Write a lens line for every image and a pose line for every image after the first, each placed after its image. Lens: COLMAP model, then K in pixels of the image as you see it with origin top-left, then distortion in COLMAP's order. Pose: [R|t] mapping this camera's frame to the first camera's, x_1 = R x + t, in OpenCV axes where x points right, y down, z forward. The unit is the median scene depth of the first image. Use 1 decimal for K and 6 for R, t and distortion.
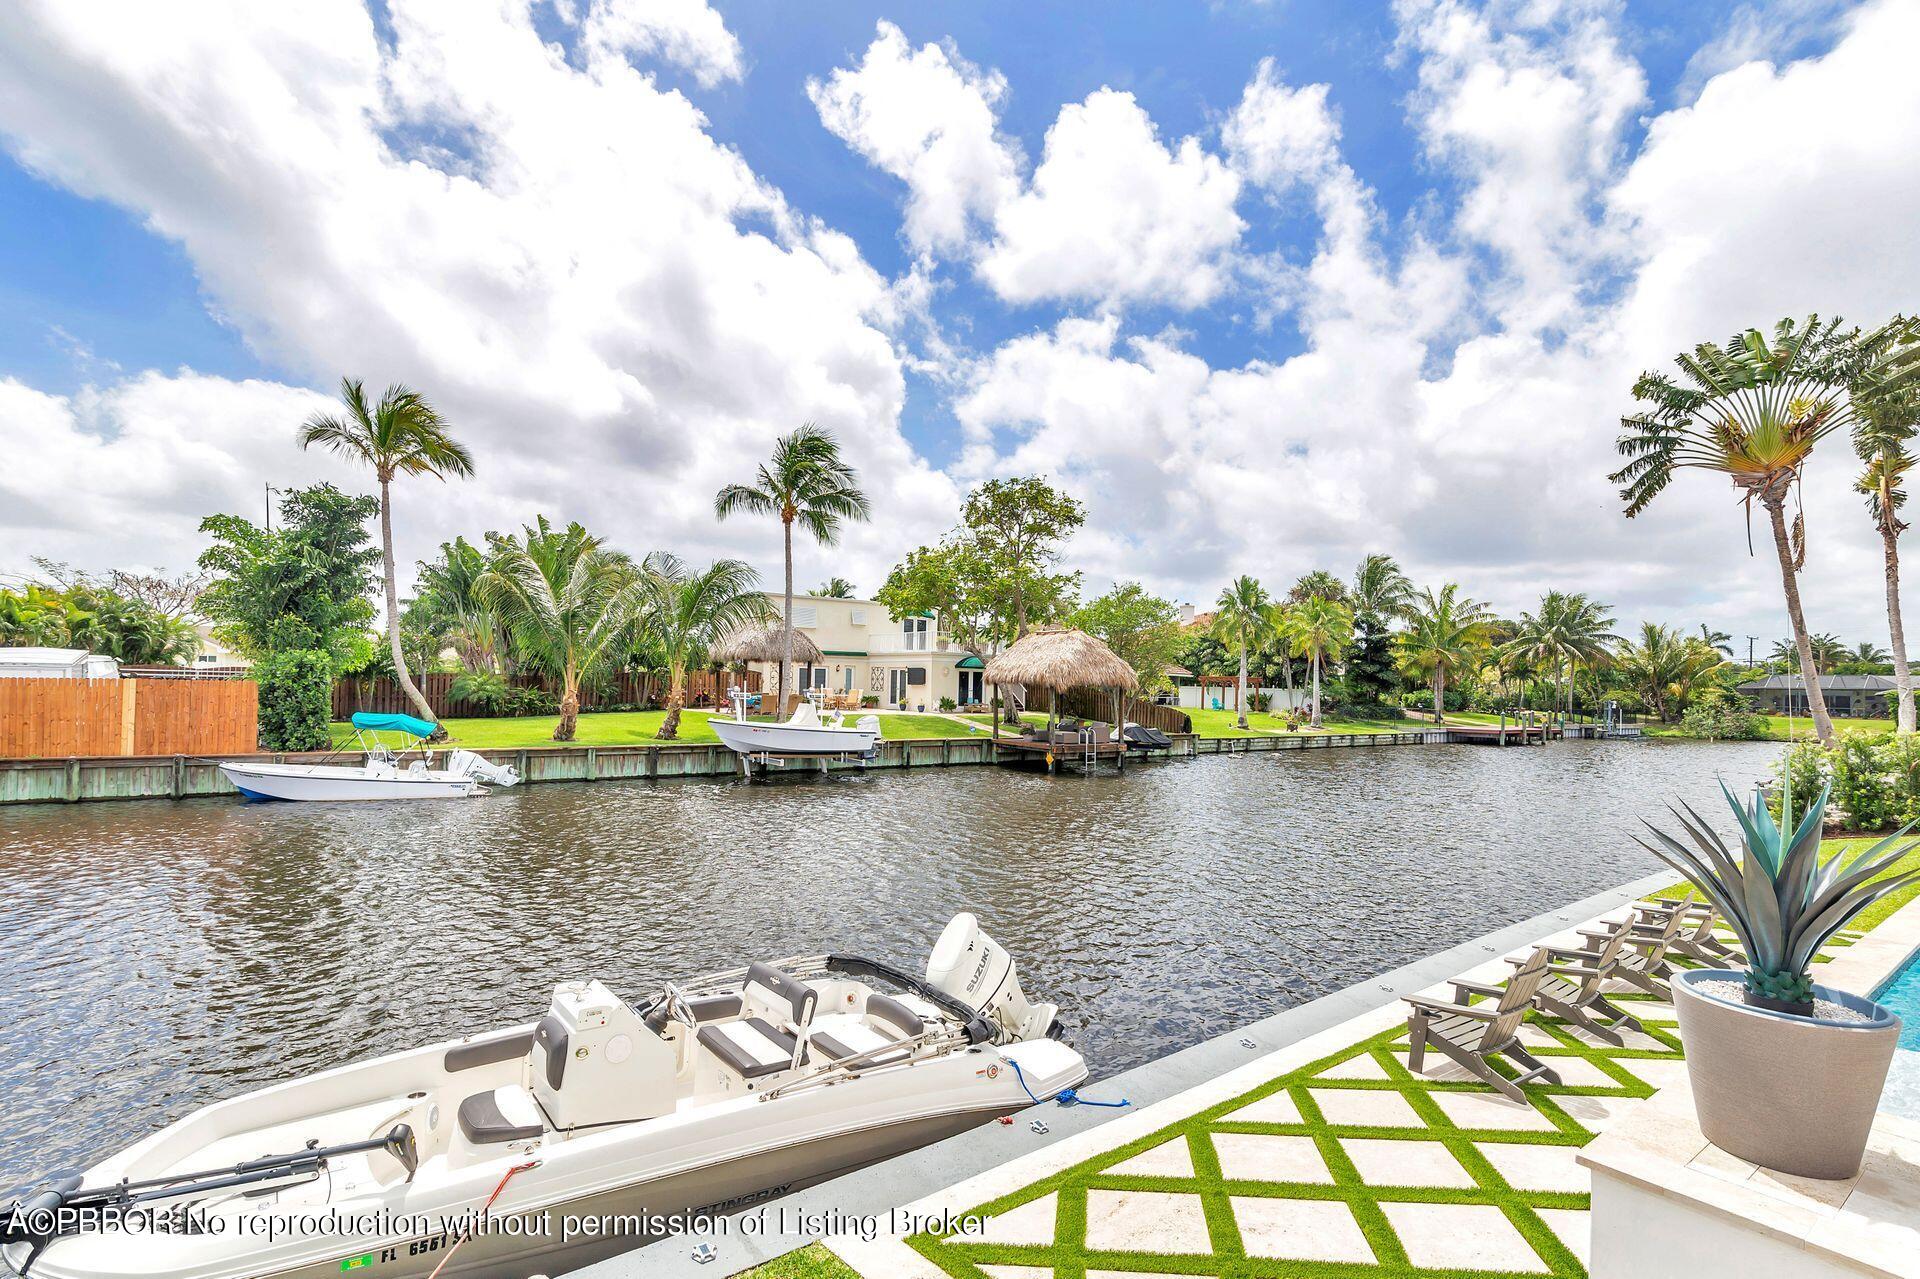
lens RADIAL K [[911.1, 0, 943.5], [0, 911.1, 652.4], [0, 0, 1]] dist [0.000348, -0.000054]
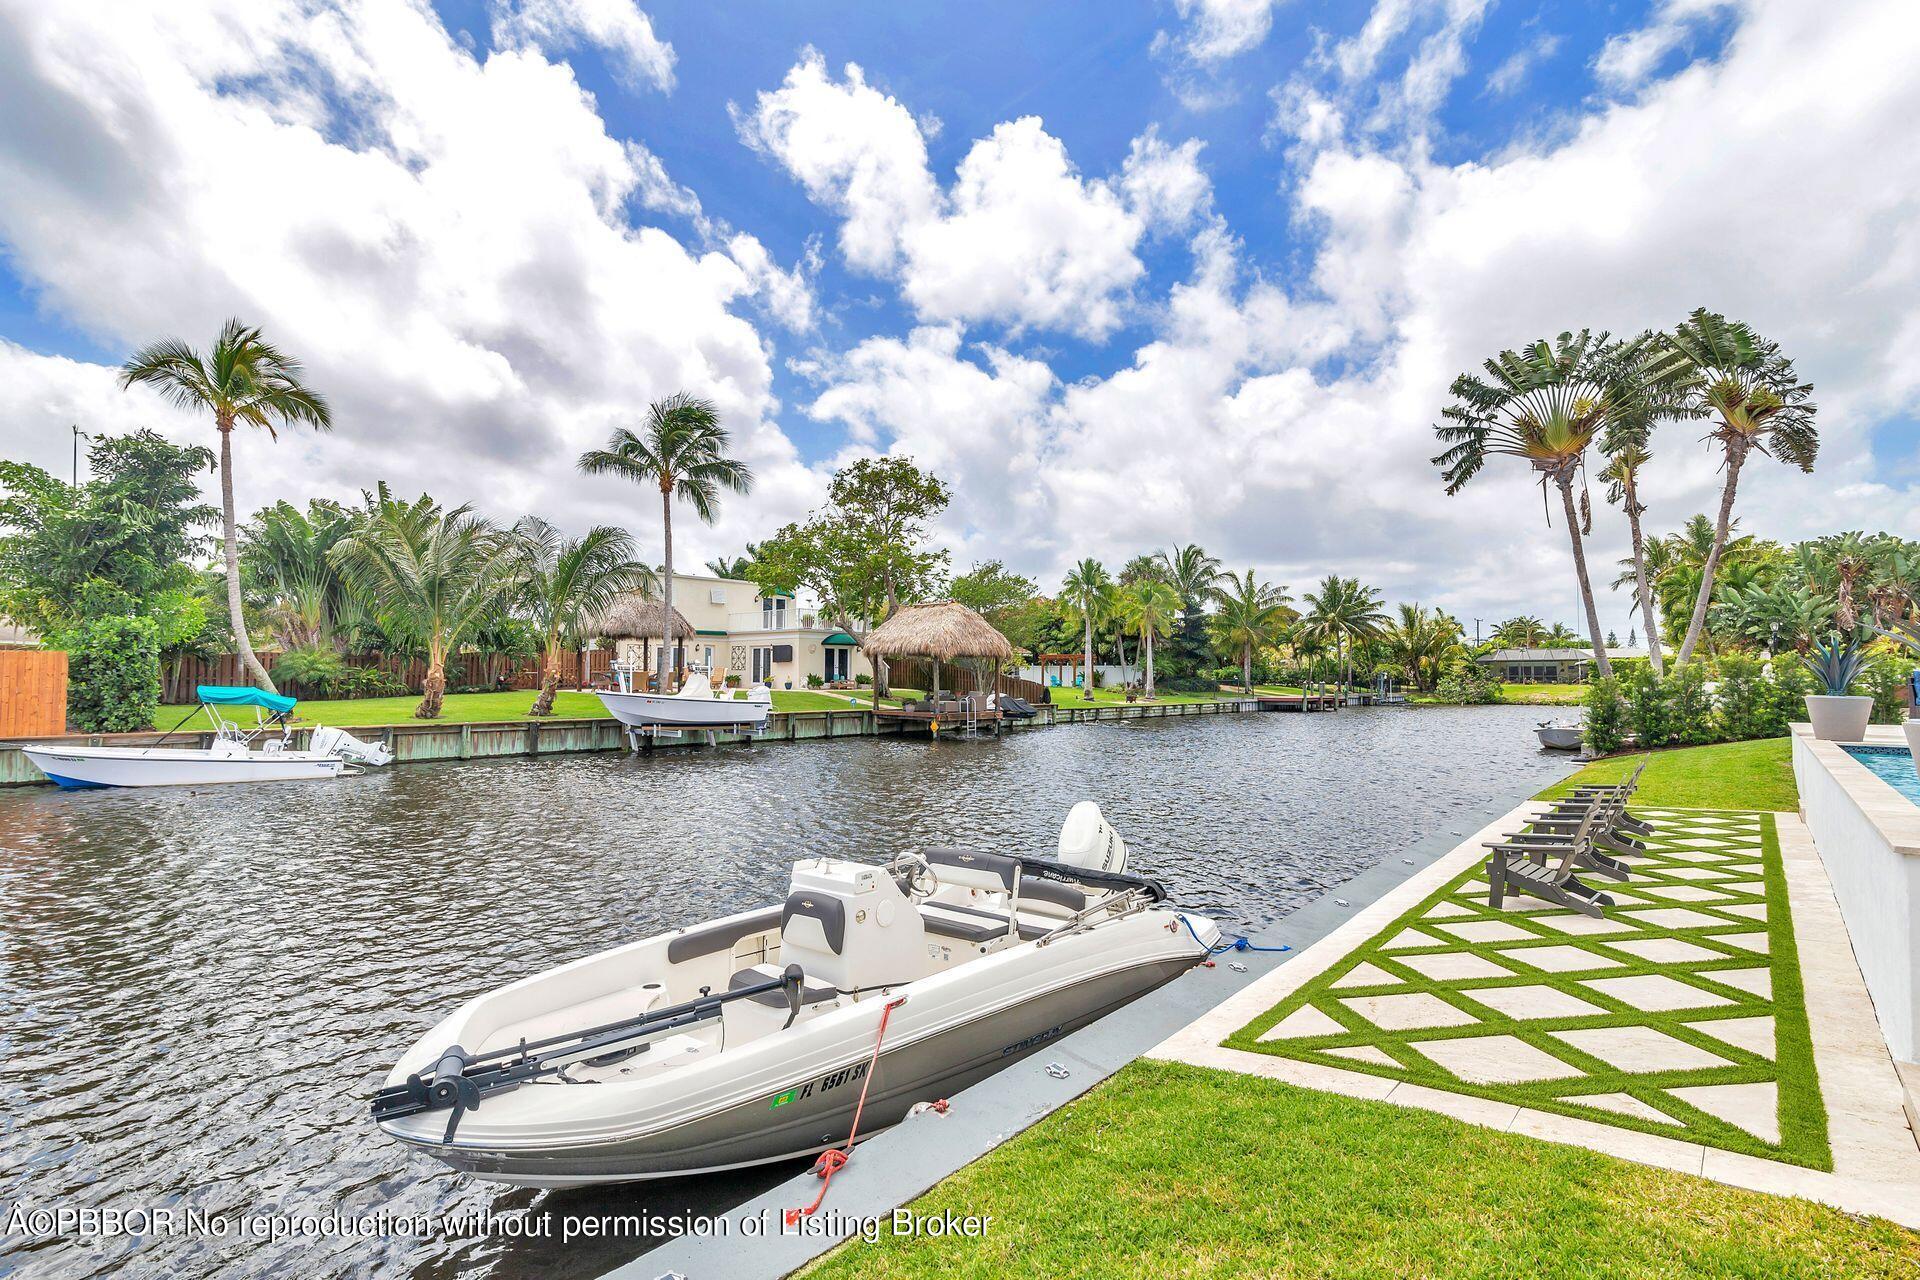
lens RADIAL K [[911.1, 0, 924.3], [0, 911.1, 615.0], [0, 0, 1]] dist [0.000348, -0.000054]
pose [[0.980244, -0.003919, 0.197753, -0.092407], [0.010871, 0.999360, -0.034084, 0.024785], [-0.197493, 0.035560, 0.979659, -0.003084]]
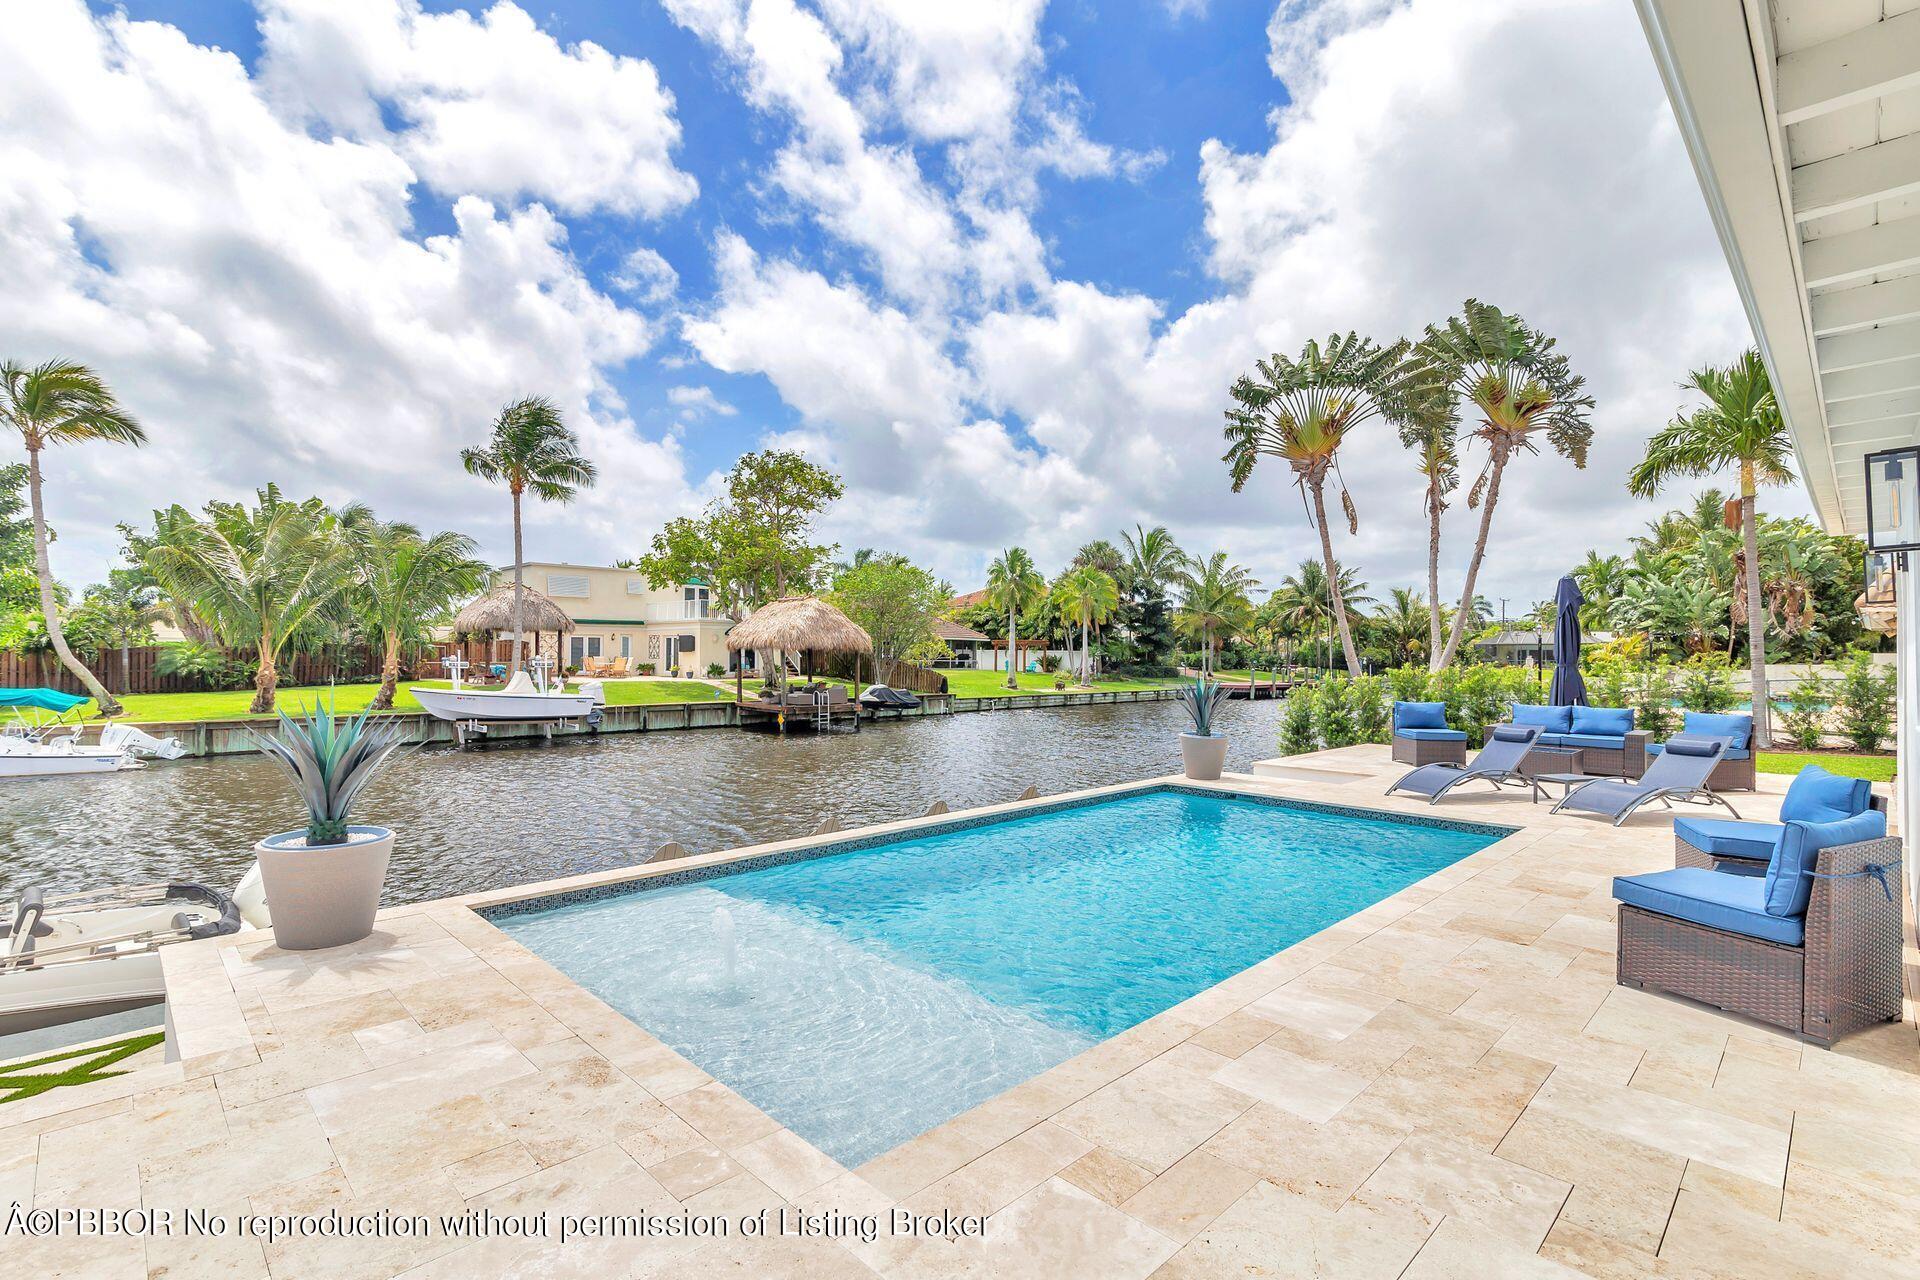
lens RADIAL K [[911.1, 0, 958.1], [0, 911.1, 628.1], [0, 0, 1]] dist [0.000348, -0.000054]
pose [[0.991487, -0.011810, 0.129673, 0.176348], [0.010641, 0.999896, 0.009705, 0.002703], [-0.129774, -0.008243, 0.991509, -0.067848]]
